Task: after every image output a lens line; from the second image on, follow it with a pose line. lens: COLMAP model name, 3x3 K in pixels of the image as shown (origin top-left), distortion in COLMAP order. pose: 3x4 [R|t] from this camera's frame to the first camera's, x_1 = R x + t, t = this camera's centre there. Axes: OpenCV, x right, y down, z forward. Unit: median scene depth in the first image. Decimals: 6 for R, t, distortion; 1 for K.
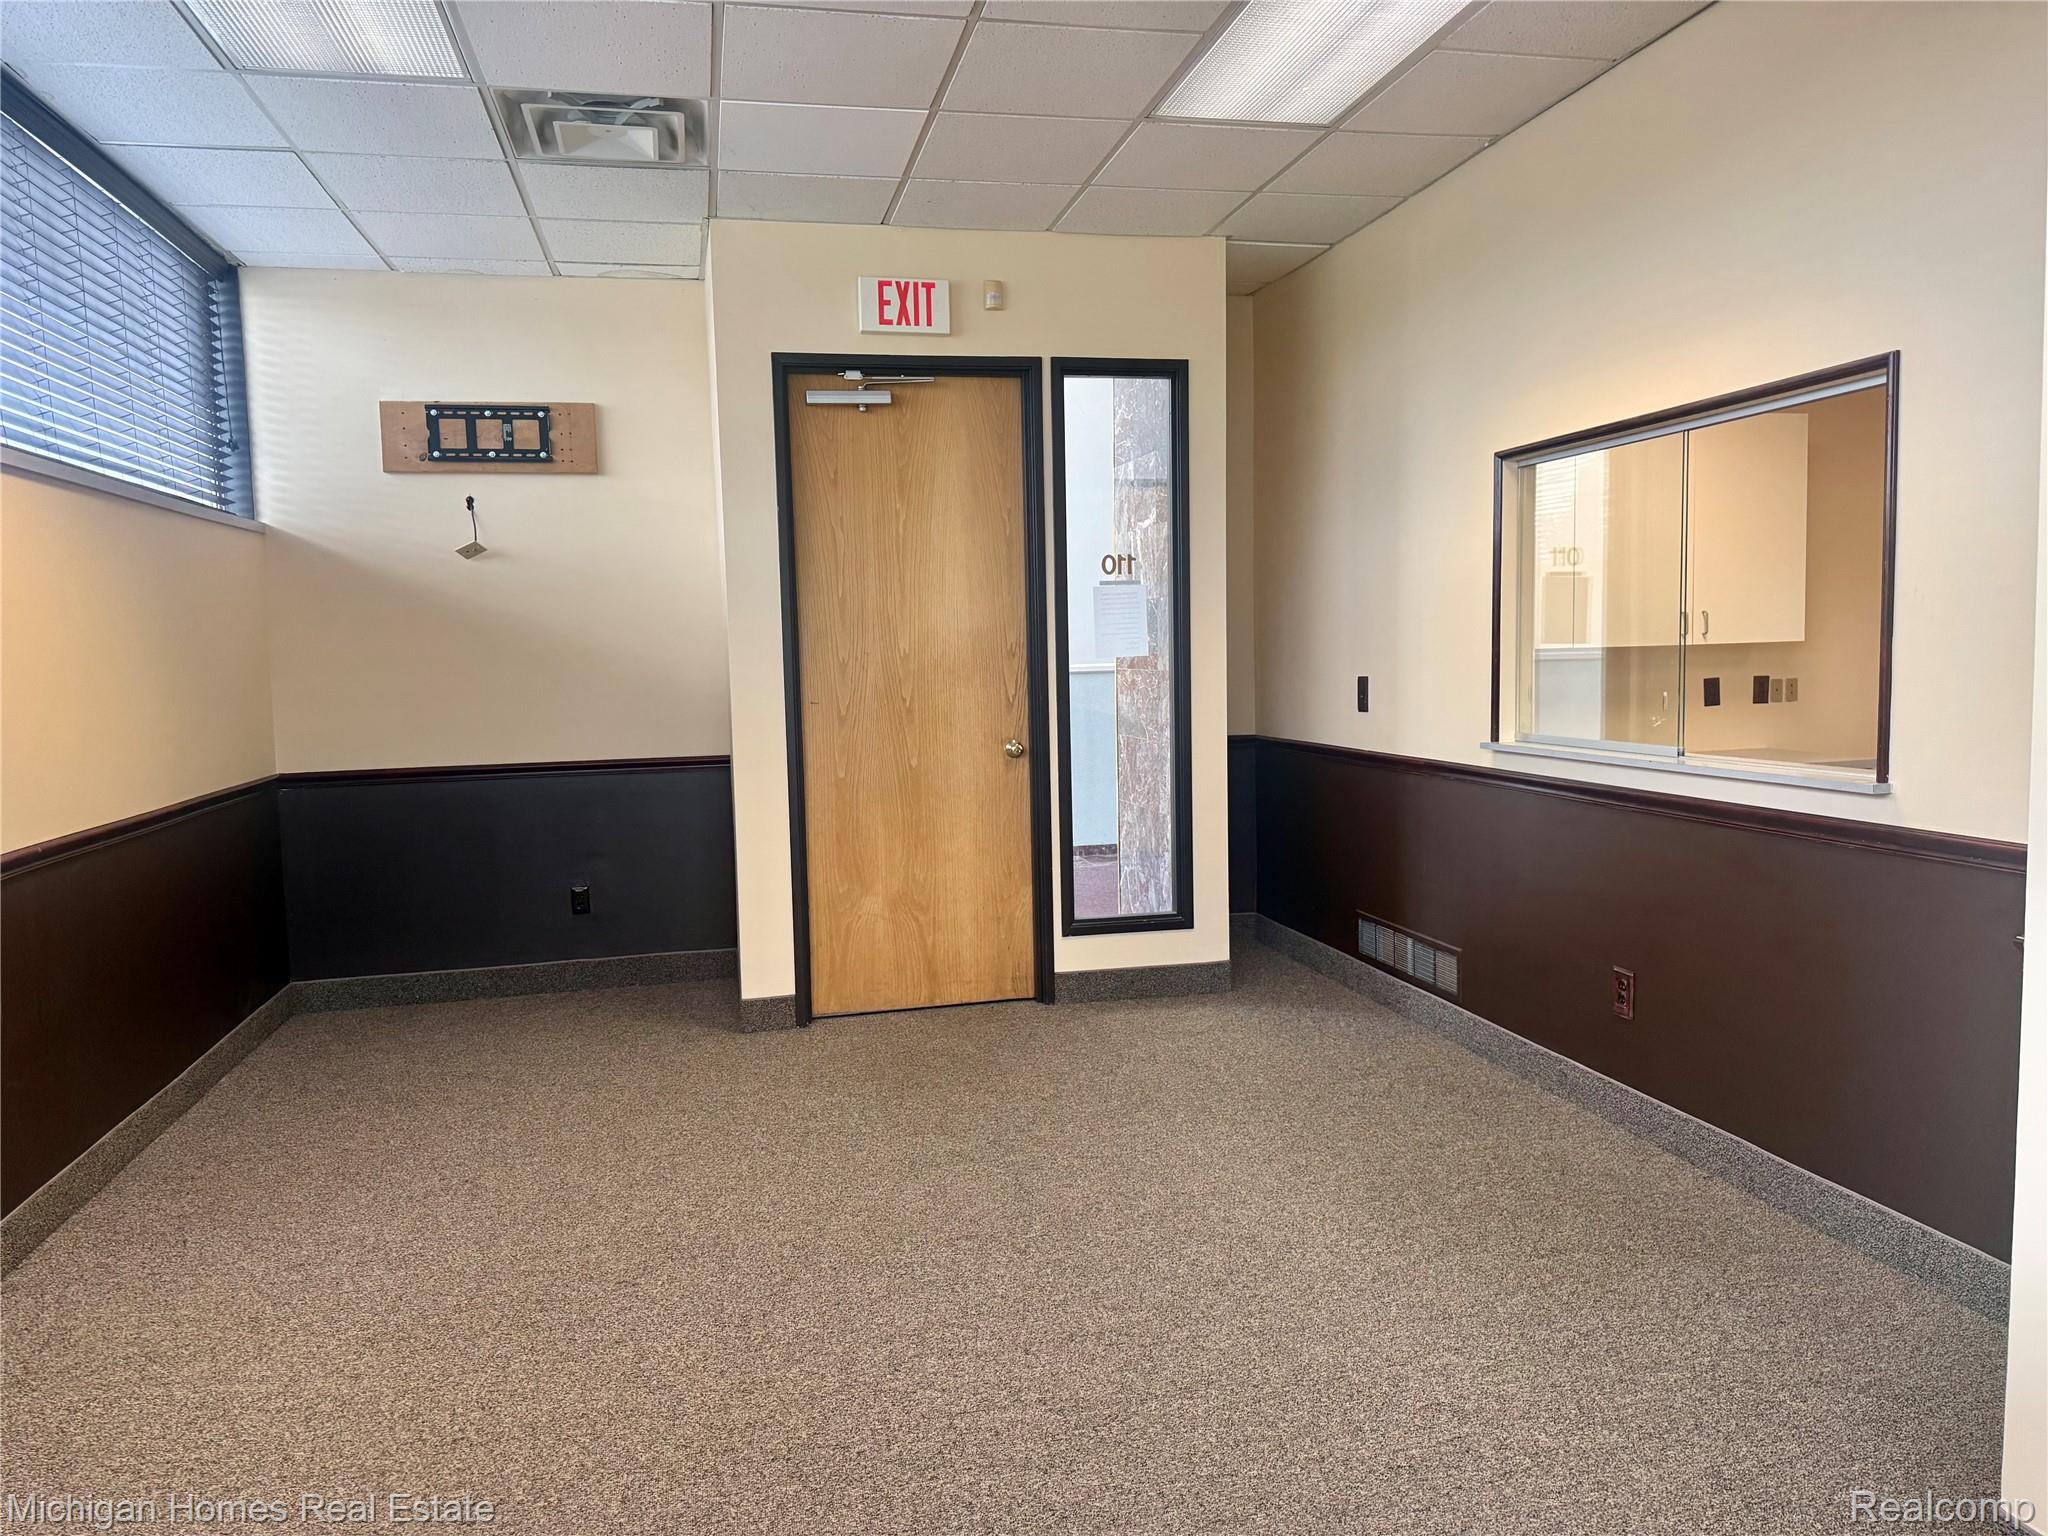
lens RADIAL K [[1452.2, 0, 1012.0], [0, 1452.2, 770.1], [0, 0, 1]] dist [0.014261, -0.004120]
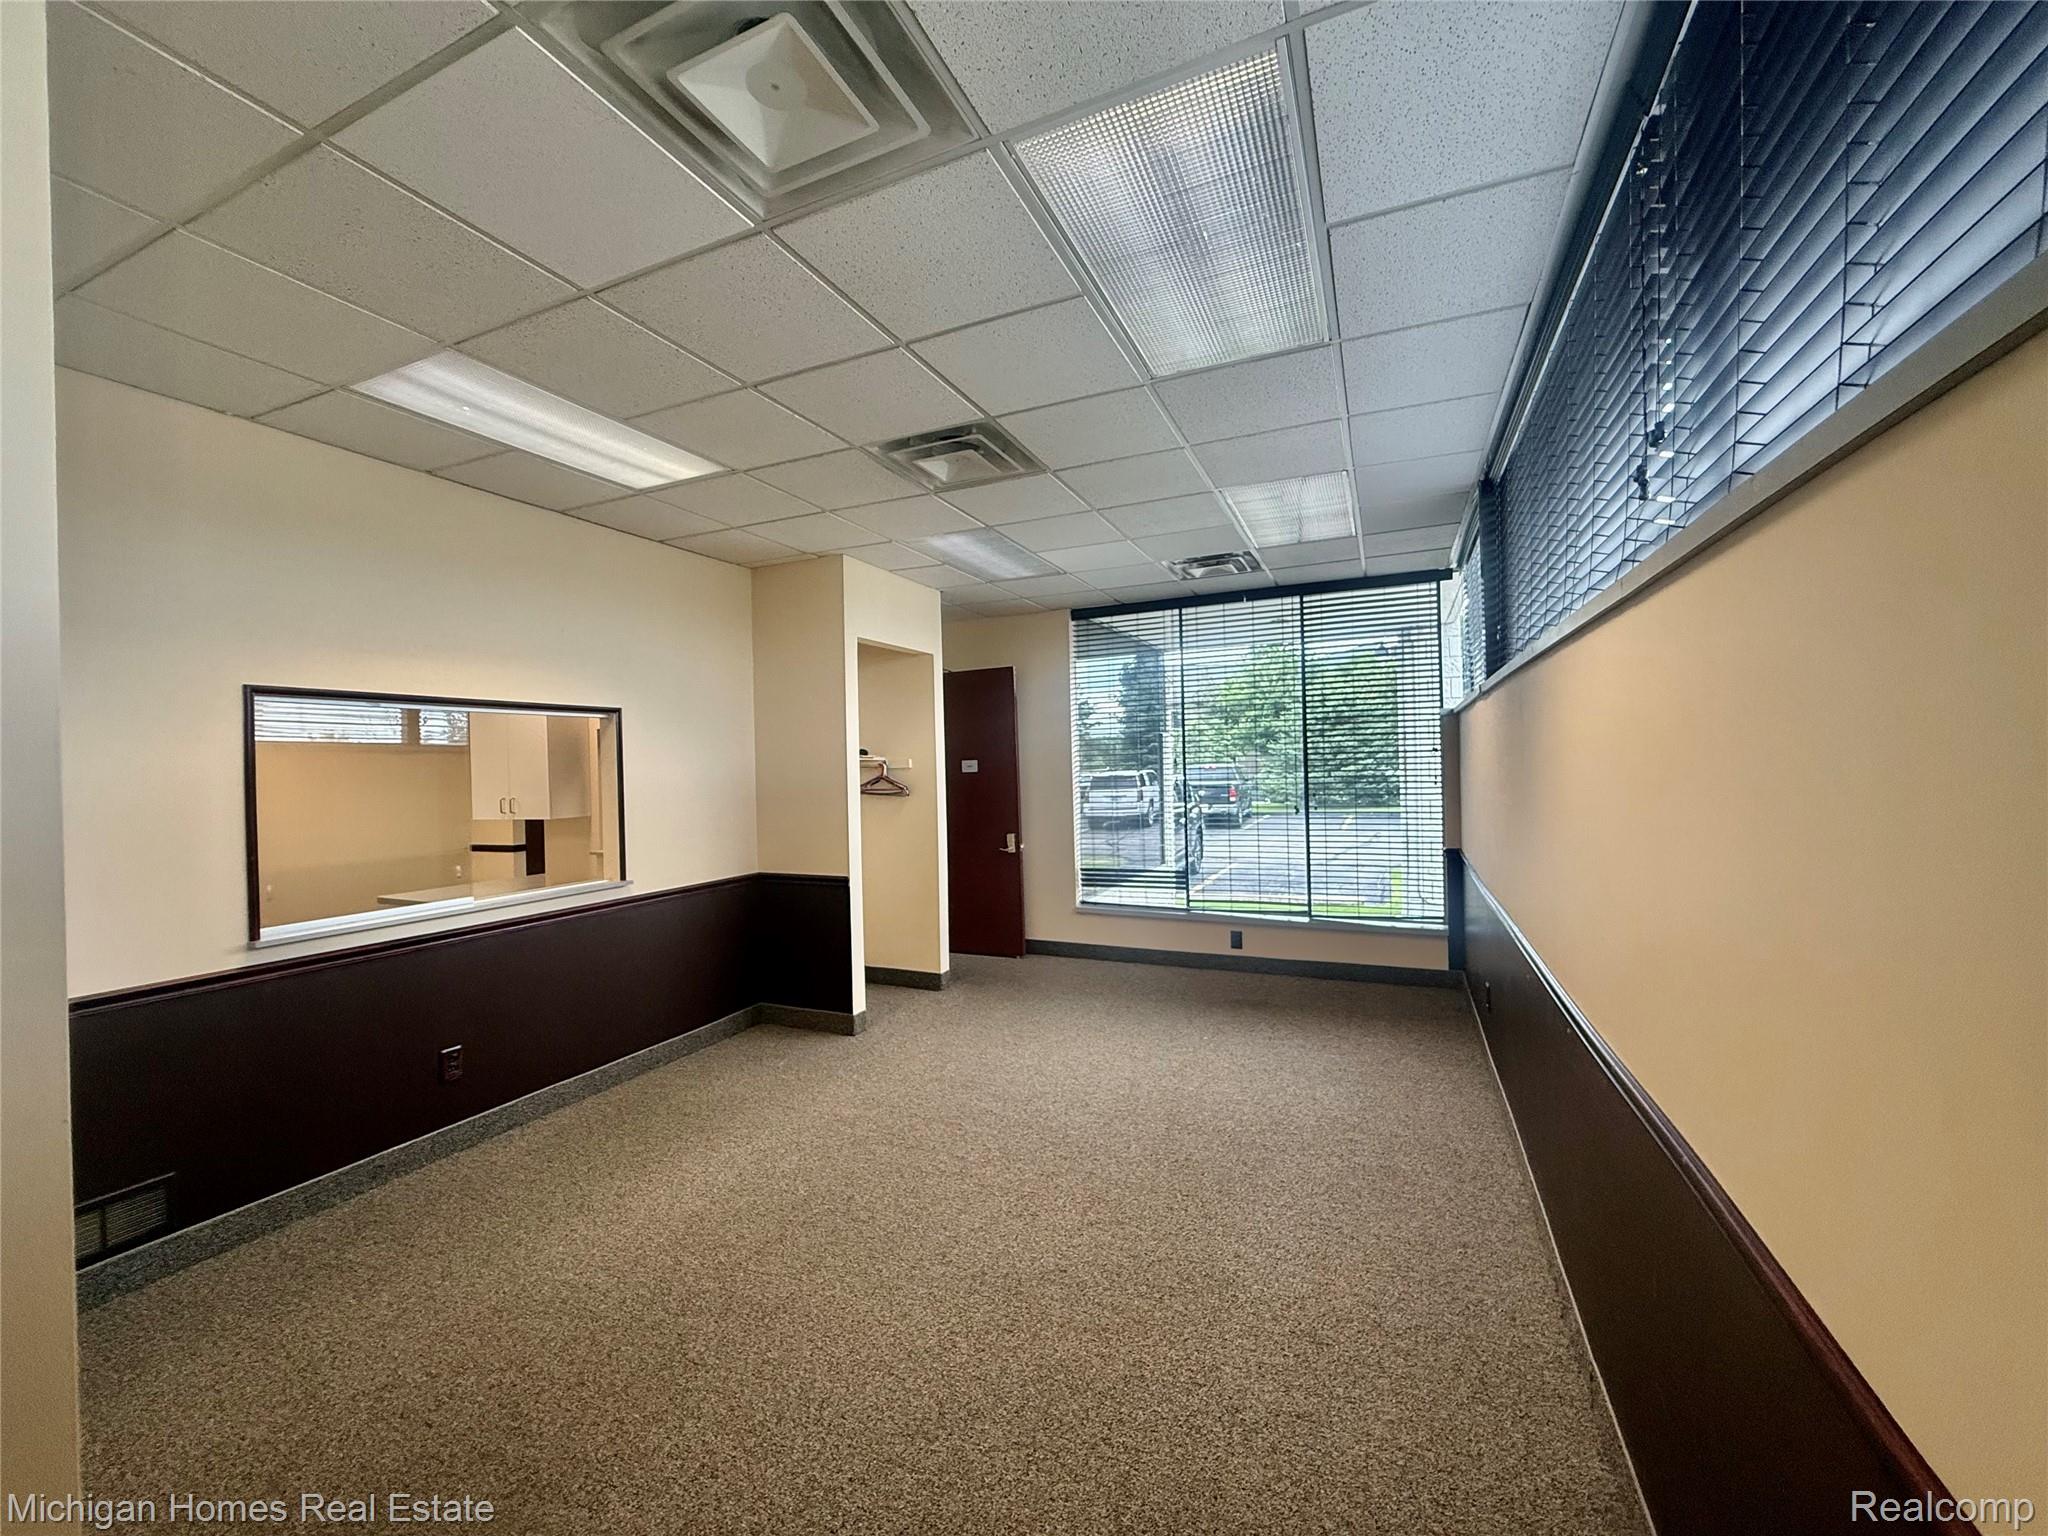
lens RADIAL K [[814.3, 0, 1015.0], [0, 814.3, 766.5], [0, 0, 1]] dist [-0.002305, 0.000806]
pose [[-0.807581, 0.039482, 0.588434, -0.604807], [0.088528, 0.994567, 0.054765, -0.160909], [-0.583074, 0.096320, -0.806689, 1.367760]]
